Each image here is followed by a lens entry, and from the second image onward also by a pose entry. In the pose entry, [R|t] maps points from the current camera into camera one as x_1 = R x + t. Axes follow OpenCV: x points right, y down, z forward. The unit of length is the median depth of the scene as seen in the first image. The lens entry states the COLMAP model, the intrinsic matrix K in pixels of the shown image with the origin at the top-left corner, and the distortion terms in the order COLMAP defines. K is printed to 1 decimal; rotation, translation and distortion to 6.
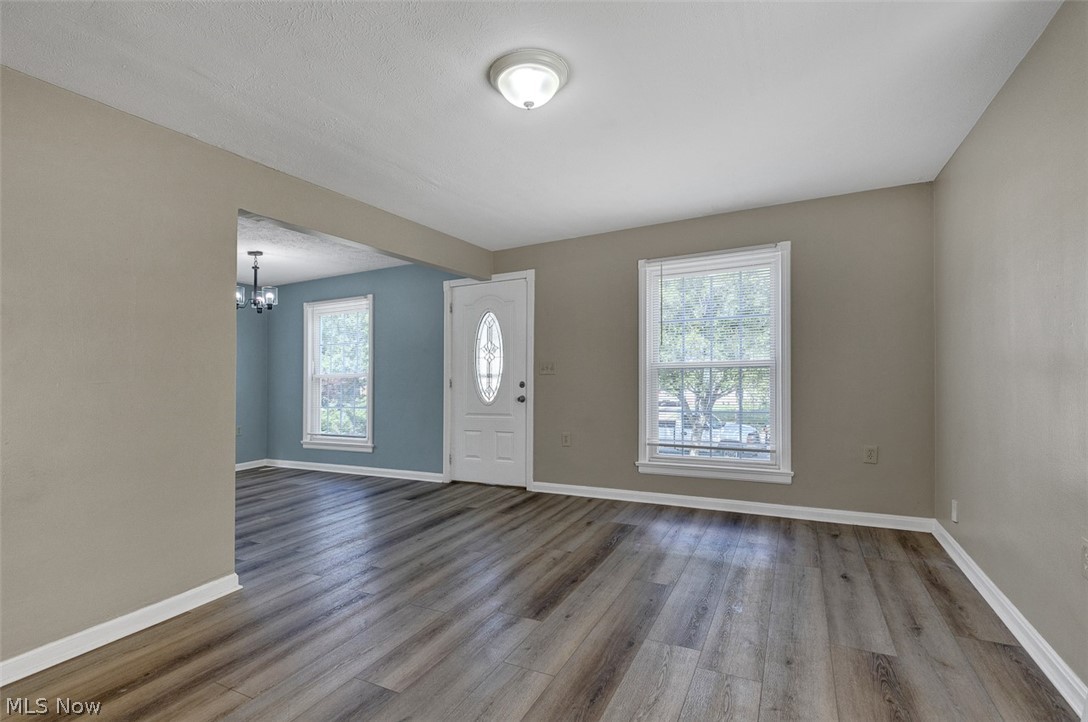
lens RADIAL K [[493.4, 0, 546.2], [0, 493.4, 362.2], [0, 0, 1]] dist [0.013407, -0.003421]
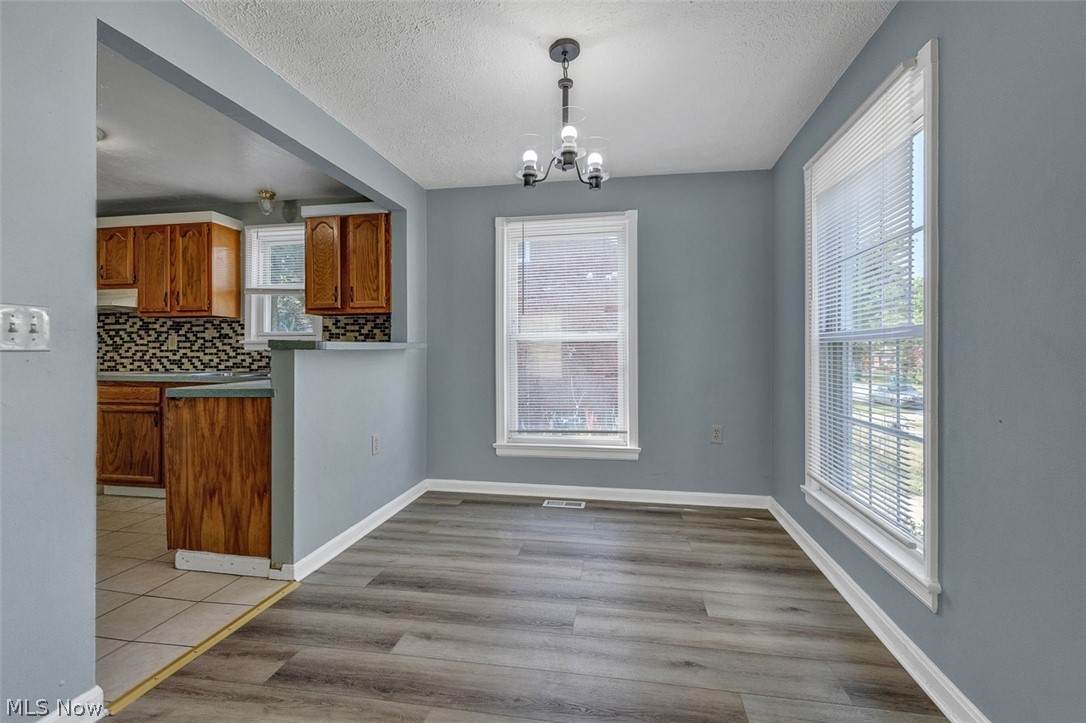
lens RADIAL K [[492.5, 0, 530.2], [0, 492.5, 346.6], [0, 0, 1]] dist [0.013407, -0.003421]
pose [[0.269639, 0.015476, -0.962837, -0.201630], [0.016325, 0.999654, 0.020640, 0.033454], [0.962823, -0.021283, 0.269293, 0.965770]]
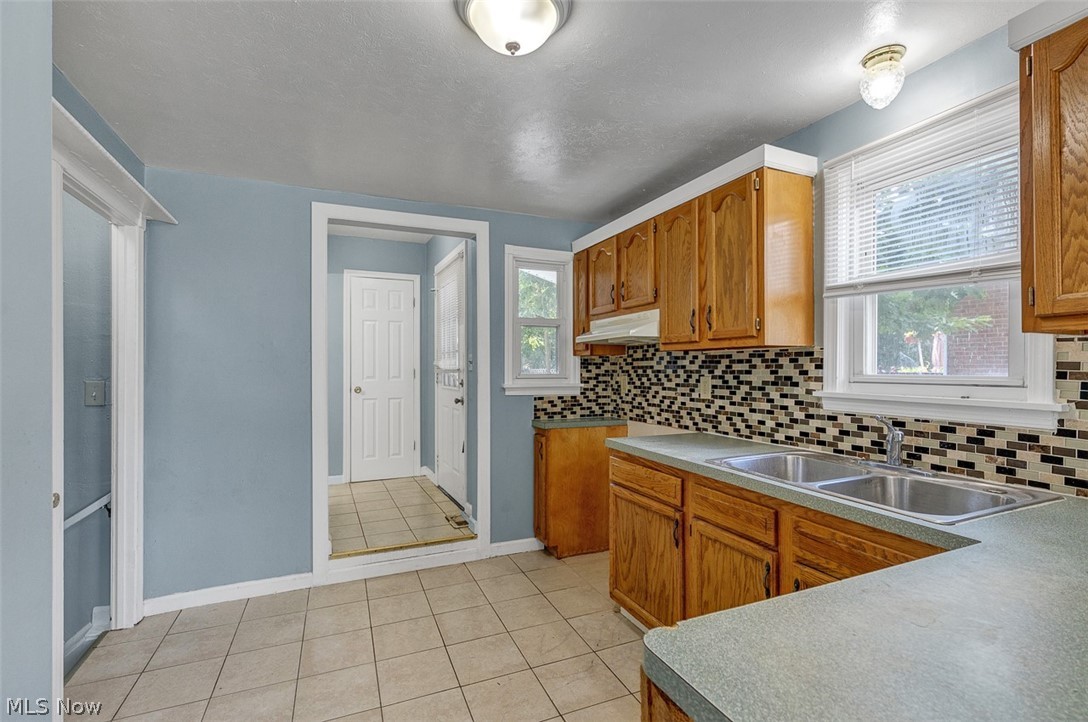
lens RADIAL K [[493.4, 0, 538.7], [0, 493.4, 364.7], [0, 0, 1]] dist [0.013407, -0.003421]
pose [[-0.647174, 0.020898, -0.762056, -0.738638], [0.033911, 0.999424, -0.001391, -0.003280], [0.761588, -0.026742, -0.647509, 0.789034]]
